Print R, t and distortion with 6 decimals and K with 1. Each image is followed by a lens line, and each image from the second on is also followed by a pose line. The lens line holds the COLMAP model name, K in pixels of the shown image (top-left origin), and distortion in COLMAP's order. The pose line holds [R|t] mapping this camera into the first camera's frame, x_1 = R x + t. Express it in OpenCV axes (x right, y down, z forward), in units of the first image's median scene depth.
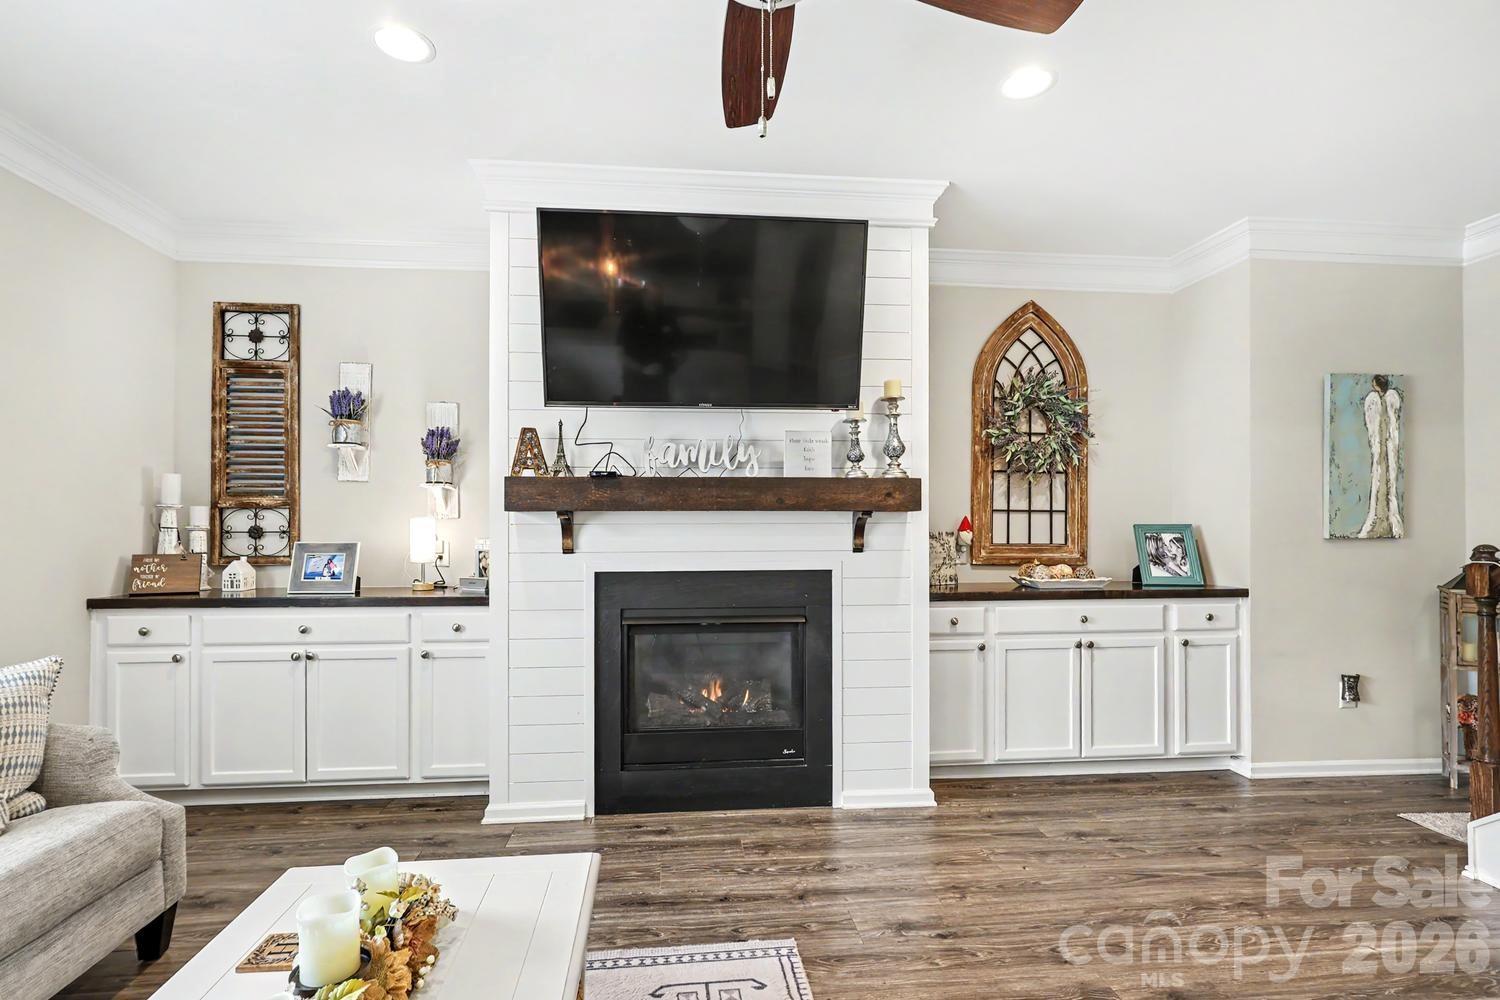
lens RADIAL K [[721.8, 0, 728.9], [0, 721.8, 524.2], [0, 0, 1]] dist [-0.001541, 0.000620]
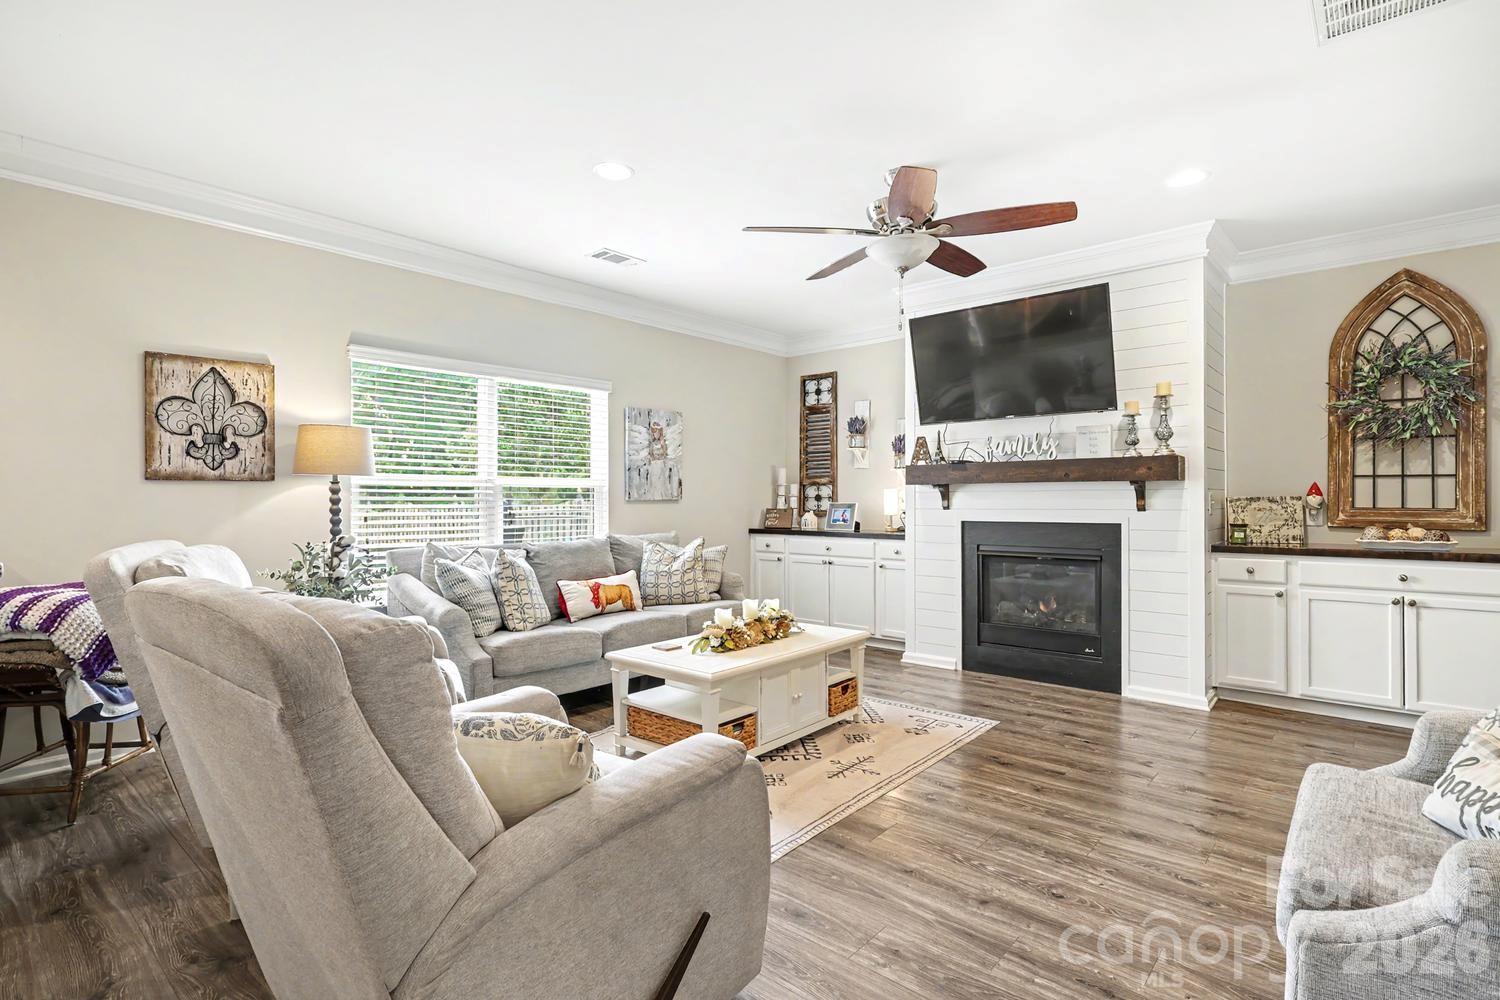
lens RADIAL K [[721.8, 0, 752.5], [0, 721.8, 498.4], [0, 0, 1]] dist [-0.001541, 0.000620]
pose [[0.689108, -0.001012, -0.724658, 0.609849], [0.006015, 0.999973, 0.004324, 0.004355], [0.724634, -0.007338, 0.689095, -0.428051]]
